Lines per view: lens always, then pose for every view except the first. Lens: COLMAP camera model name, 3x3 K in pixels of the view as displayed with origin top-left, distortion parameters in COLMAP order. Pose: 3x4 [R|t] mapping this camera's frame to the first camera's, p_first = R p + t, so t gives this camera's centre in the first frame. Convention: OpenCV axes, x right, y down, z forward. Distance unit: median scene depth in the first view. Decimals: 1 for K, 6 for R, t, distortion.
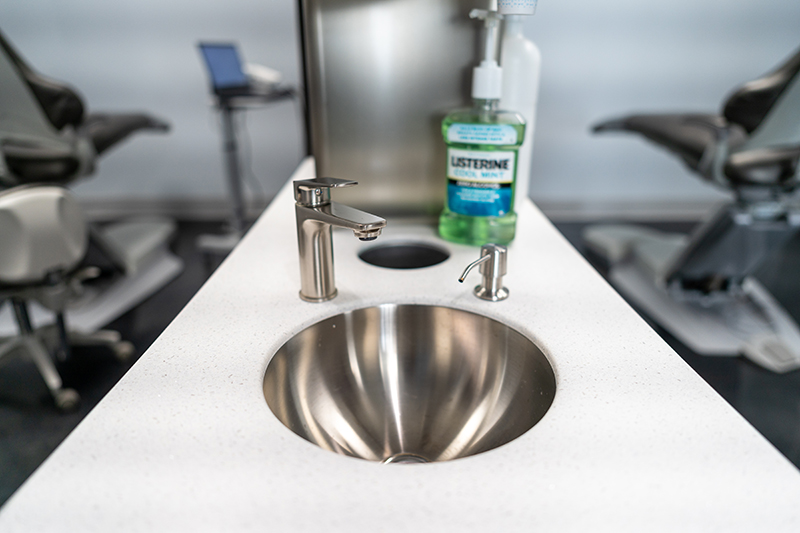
lens RADIAL K [[547.6, 0, 400.0], [0, 547.6, 266.5], [0, 0, 1]] dist [0.004071, 0.000075]
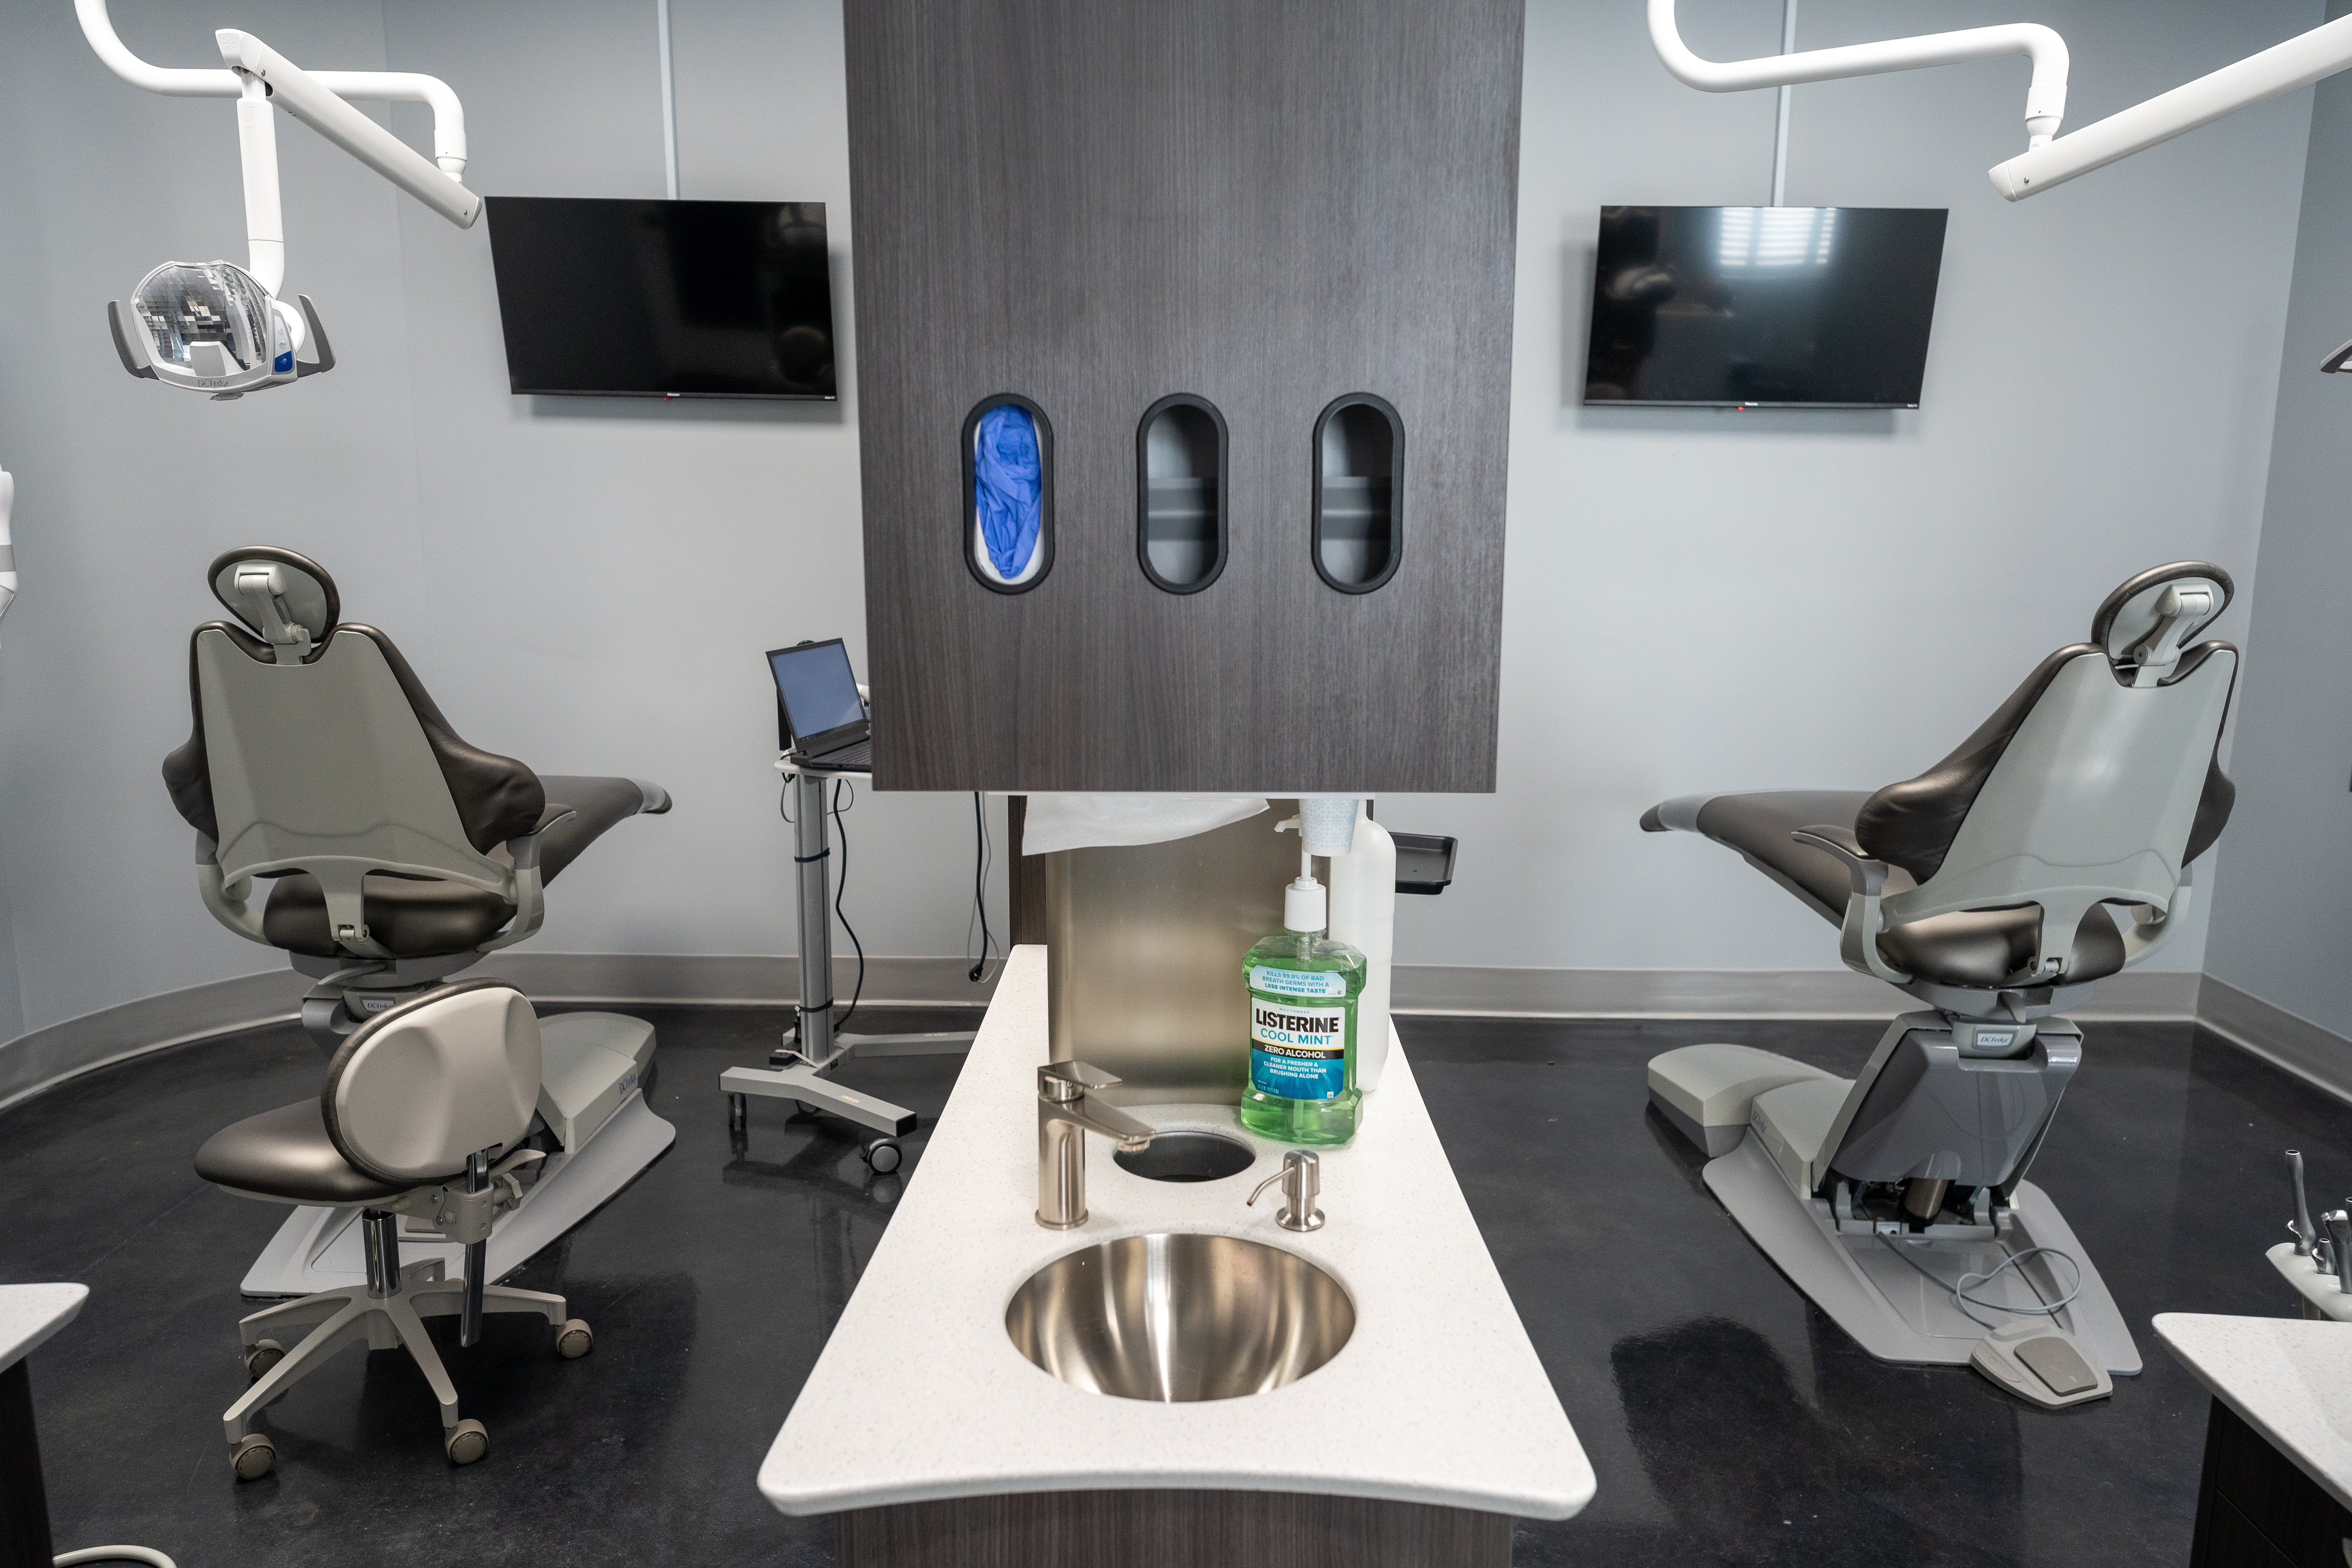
lens RADIAL K [[1610.0, 0, 1176.0], [0, 1610.0, 784.0], [0, 0, 1]] dist [0.004071, 0.000075]
pose [[0.999750, 0.011176, -0.019343, 0.031336], [-0.014880, 0.978971, -0.203454, -0.067799], [0.016662, 0.203691, 0.978893, -1.021112]]
